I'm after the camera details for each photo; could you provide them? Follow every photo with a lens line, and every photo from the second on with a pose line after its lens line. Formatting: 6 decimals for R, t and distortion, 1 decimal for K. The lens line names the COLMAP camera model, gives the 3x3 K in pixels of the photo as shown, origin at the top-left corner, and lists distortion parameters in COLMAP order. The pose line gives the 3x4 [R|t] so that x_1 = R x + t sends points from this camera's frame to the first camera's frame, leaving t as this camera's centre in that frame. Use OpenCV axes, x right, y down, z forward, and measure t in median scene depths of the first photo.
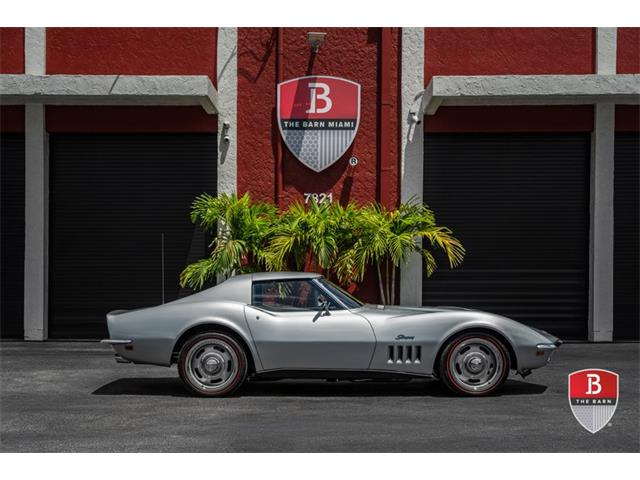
lens RADIAL K [[897.6, 0, 319.7], [0, 897.6, 293.3], [0, 0, 1]] dist [0.054085, 0.000000]
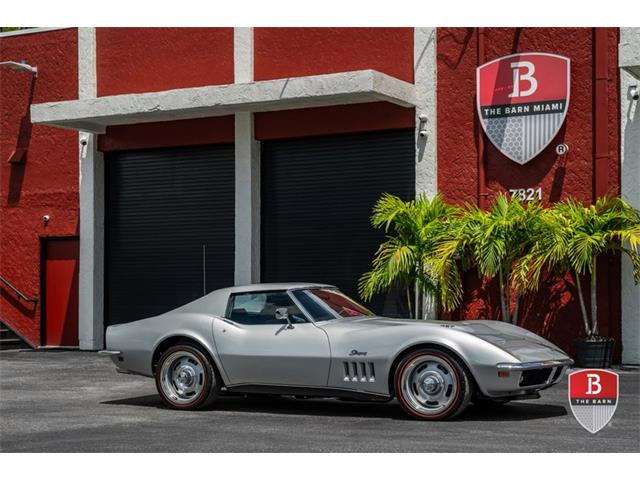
lens RADIAL K [[1061.8, 0, 359.1], [0, 1061.8, 294.0], [0, 0, 1]] dist [0.060415, 0.000000]
pose [[0.907268, -0.006672, -0.420499, 0.286257], [0.003072, 0.999953, -0.009237, -0.000902], [0.420541, 0.007089, 0.907246, 0.003917]]
